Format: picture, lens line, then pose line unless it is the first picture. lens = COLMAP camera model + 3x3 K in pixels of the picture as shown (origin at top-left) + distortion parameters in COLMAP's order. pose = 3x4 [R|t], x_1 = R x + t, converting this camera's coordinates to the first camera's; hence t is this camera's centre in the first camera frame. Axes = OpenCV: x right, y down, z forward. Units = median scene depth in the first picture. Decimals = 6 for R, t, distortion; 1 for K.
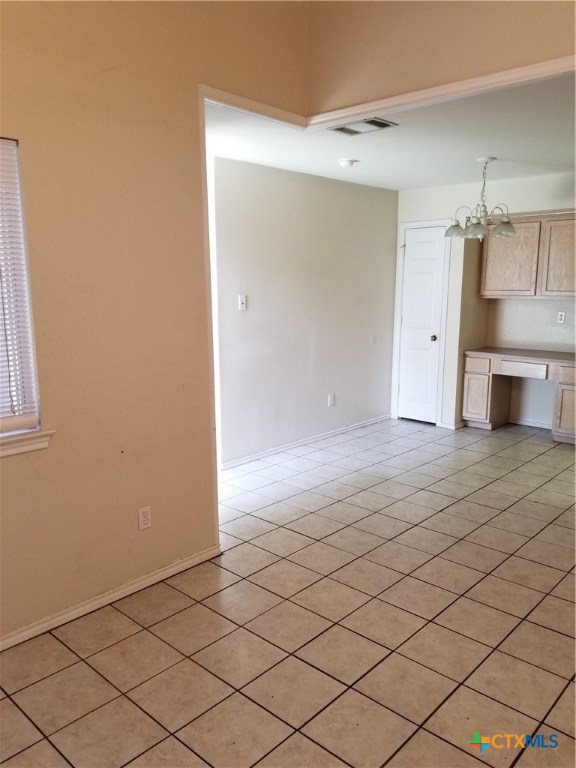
lens RADIAL K [[602.1, 0, 283.6], [0, 602.1, 387.8], [0, 0, 1]] dist [0.051452, -0.078696]
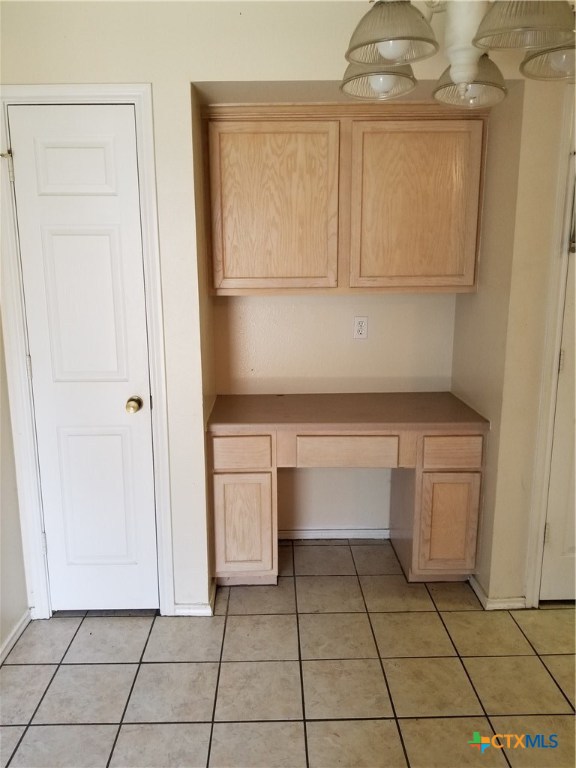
lens RADIAL K [[602.1, 0, 283.1], [0, 602.1, 381.3], [0, 0, 1]] dist [0.051452, -0.078696]
pose [[0.718883, -0.146676, 0.679481, 0.060715], [0.129056, 0.988653, 0.076876, -0.119283], [-0.683046, 0.032426, 0.729655, 0.680805]]
